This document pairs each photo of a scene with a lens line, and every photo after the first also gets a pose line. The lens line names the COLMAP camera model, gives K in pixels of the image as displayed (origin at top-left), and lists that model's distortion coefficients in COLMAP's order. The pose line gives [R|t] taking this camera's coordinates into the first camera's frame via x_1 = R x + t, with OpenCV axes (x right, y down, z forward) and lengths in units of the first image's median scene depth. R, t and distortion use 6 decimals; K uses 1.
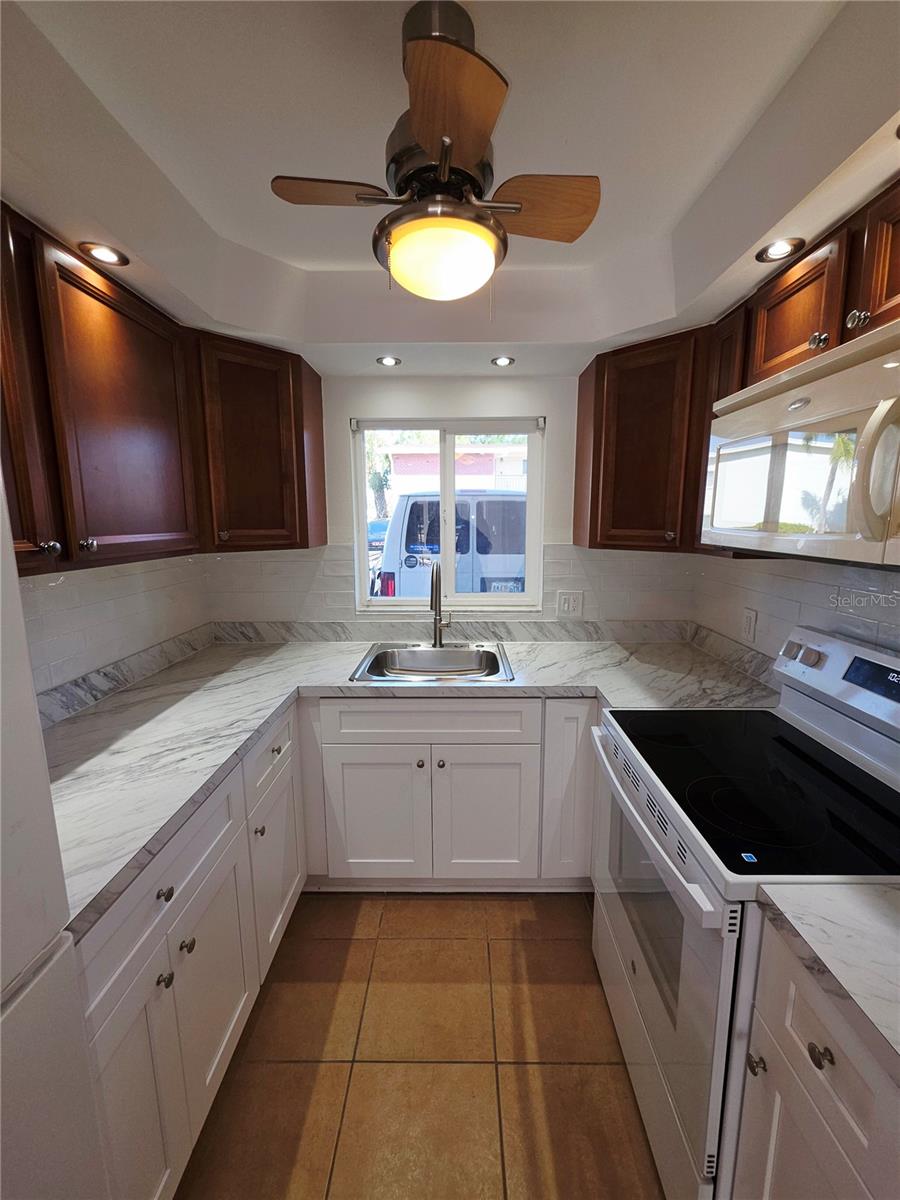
lens RADIAL K [[478.8, 0, 458.2], [0, 478.8, 597.2], [0, 0, 1]] dist [-0.002341, 0.000382]
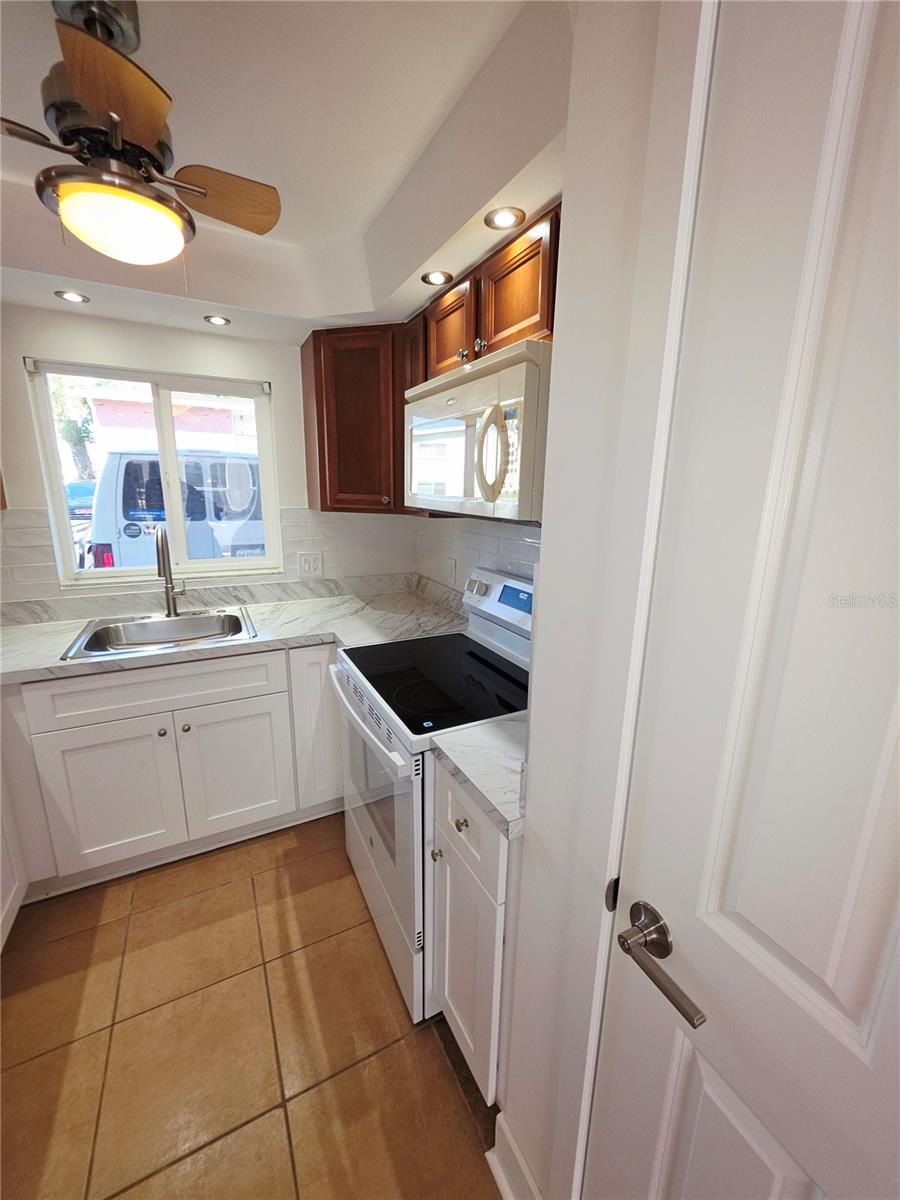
lens RADIAL K [[478.8, 0, 458.2], [0, 478.8, 597.2], [0, 0, 1]] dist [-0.002341, 0.000382]
pose [[0.881744, -0.087637, 0.463516, 0.028957], [0.056276, 0.995116, 0.081094, 0.027667], [-0.468360, -0.045419, 0.882370, -0.155251]]
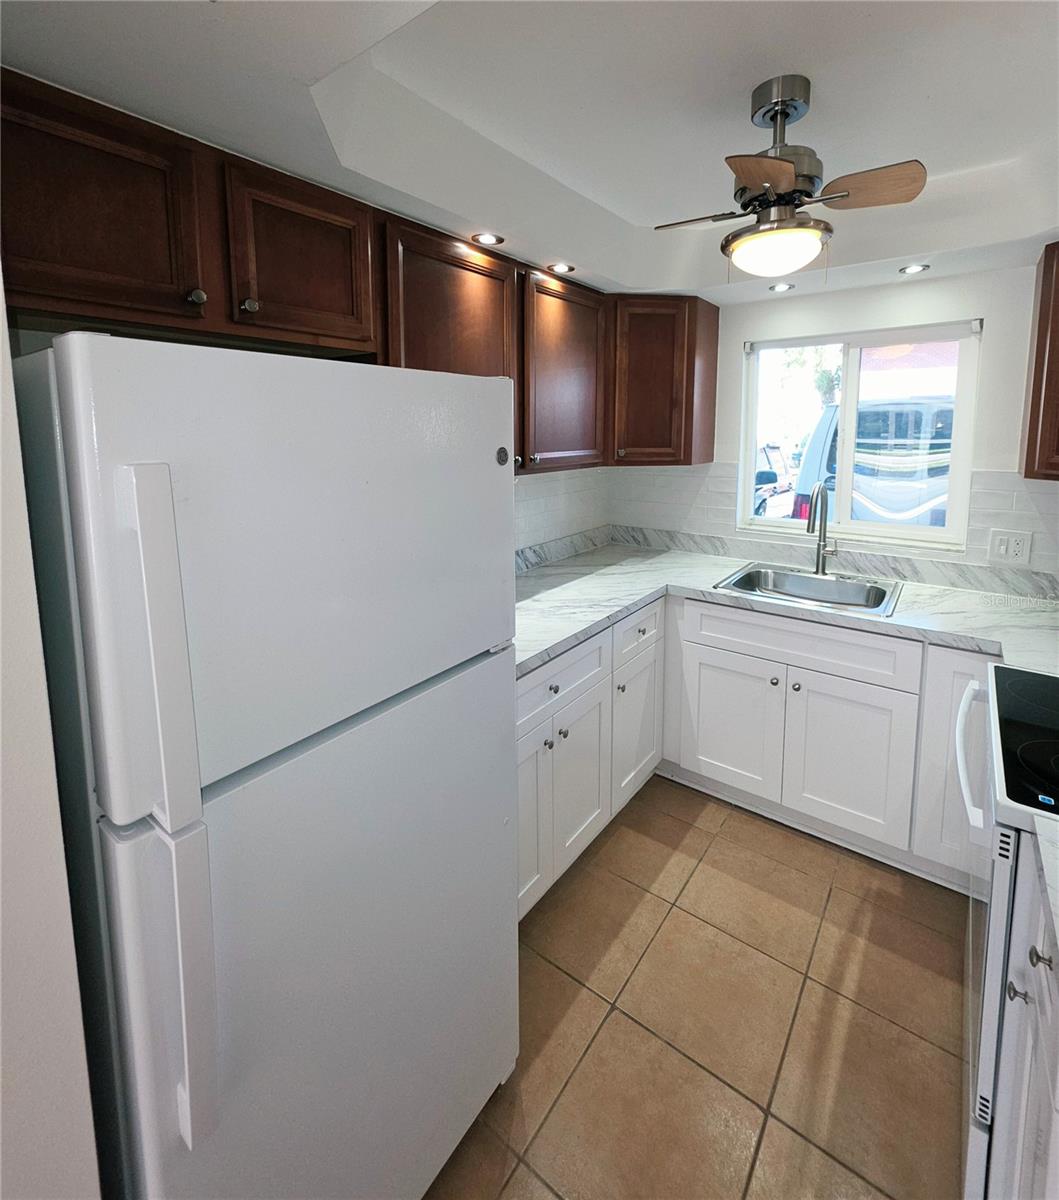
lens RADIAL K [[564.6, 0, 535.1], [0, 564.6, 489.6], [0, 0, 1]] dist [0.000274, 0.000370]
pose [[0.799681, 0.063448, -0.597064, 0.221625], [-0.094013, 0.995367, -0.020143, 0.017762], [0.593019, 0.072240, 0.801941, -0.313184]]
